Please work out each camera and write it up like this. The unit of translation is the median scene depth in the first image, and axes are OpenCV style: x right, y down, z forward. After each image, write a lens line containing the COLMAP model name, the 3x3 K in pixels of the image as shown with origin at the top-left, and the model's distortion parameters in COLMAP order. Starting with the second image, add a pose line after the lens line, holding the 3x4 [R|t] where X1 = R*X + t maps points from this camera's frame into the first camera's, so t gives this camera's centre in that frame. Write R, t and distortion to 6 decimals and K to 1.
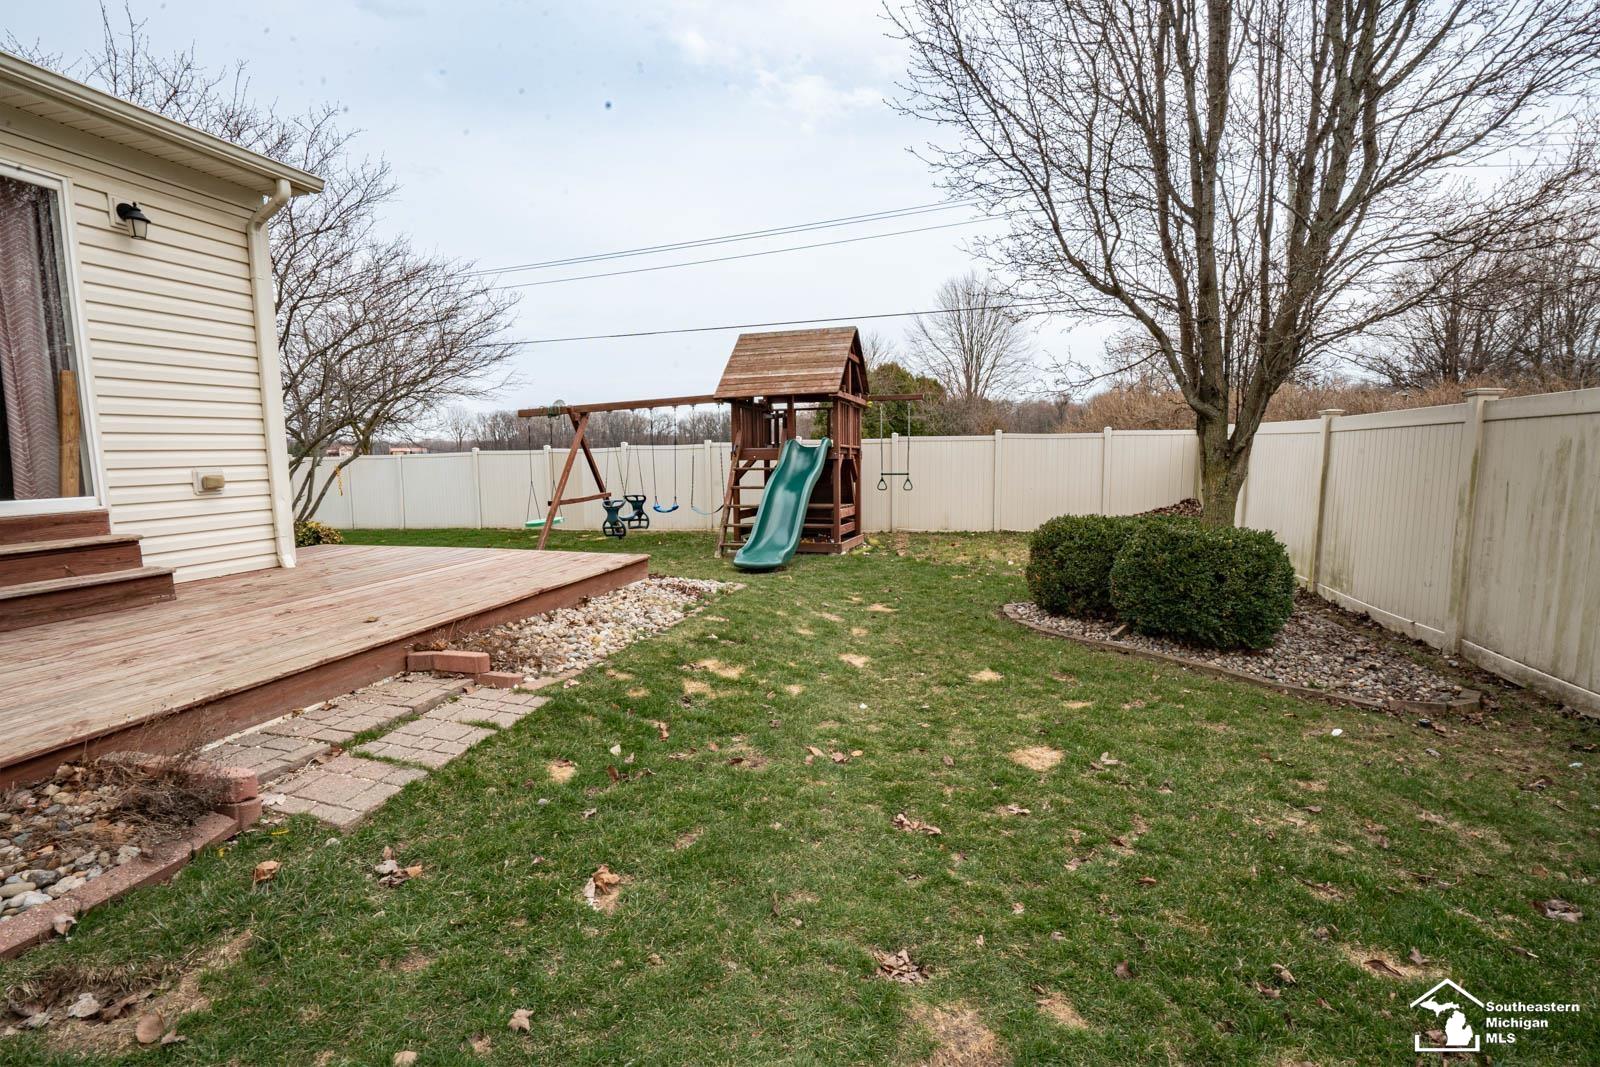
lens RADIAL K [[756.9, 0, 791.4], [0, 756.9, 542.4], [0, 0, 1]] dist [-0.067576, 0.032528]
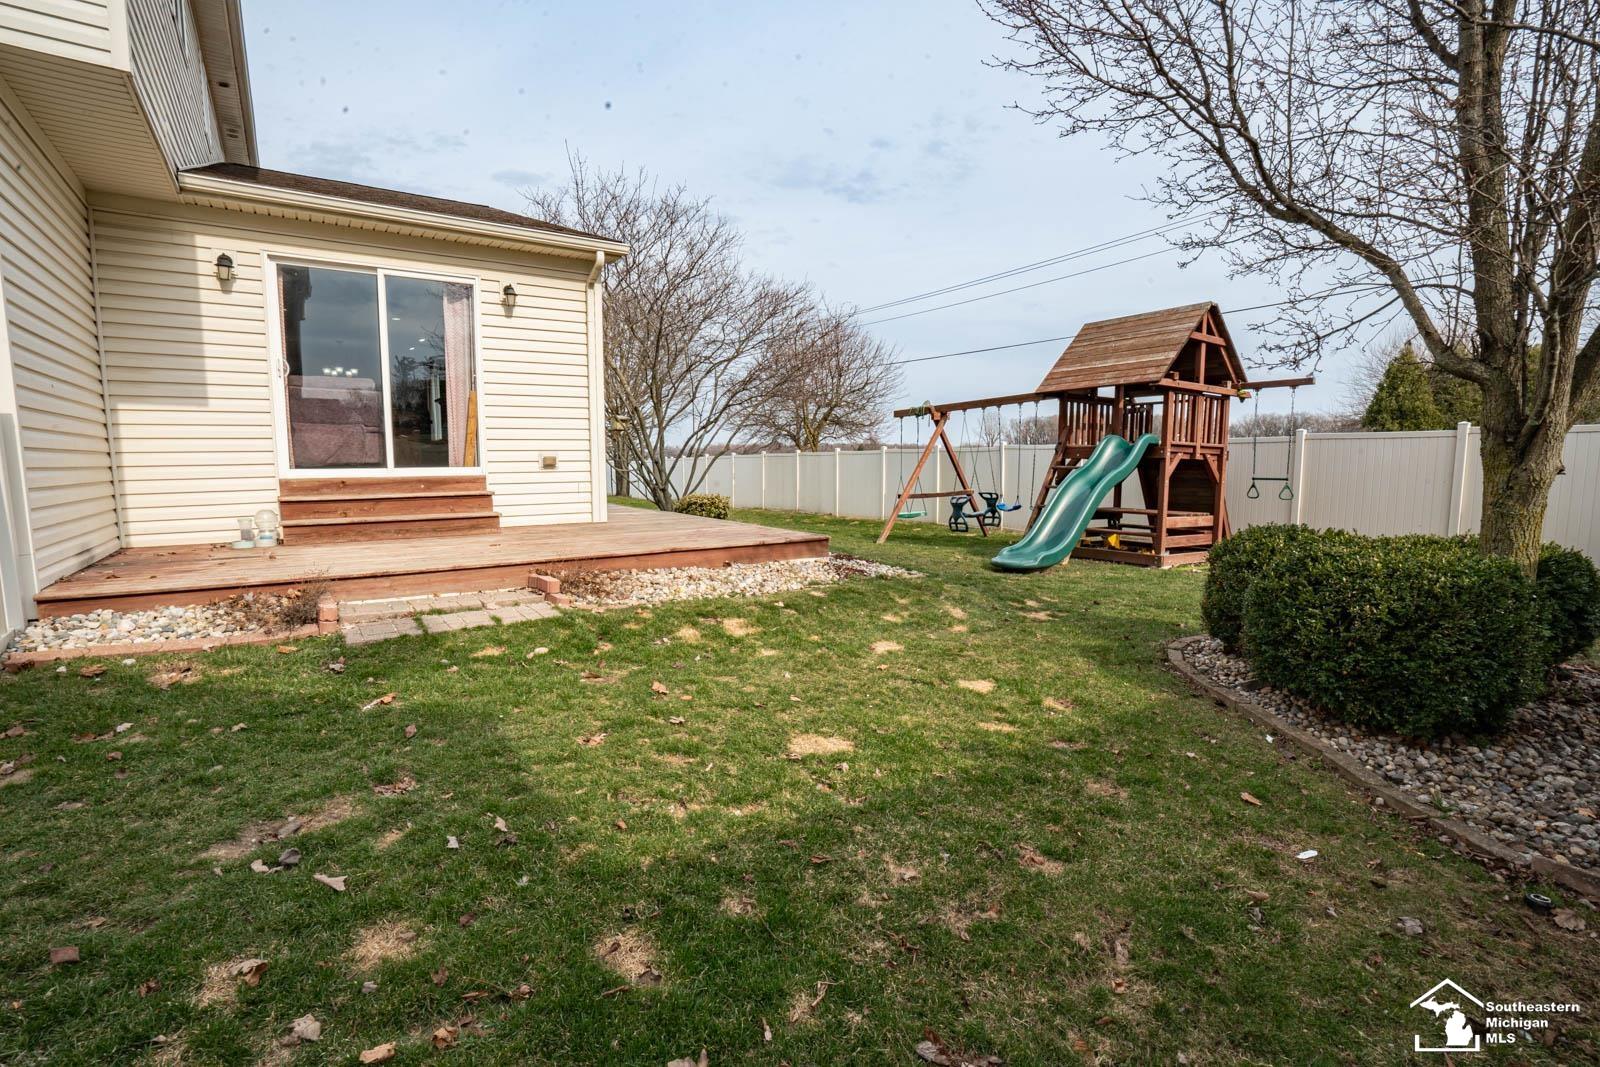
lens RADIAL K [[756.9, 0, 791.4], [0, 756.9, 542.4], [0, 0, 1]] dist [-0.067576, 0.032528]
pose [[0.758131, 0.079934, -0.647185, 0.638874], [-0.085336, 0.996085, 0.023062, 0.006947], [0.646495, 0.037744, 0.761984, 0.163078]]
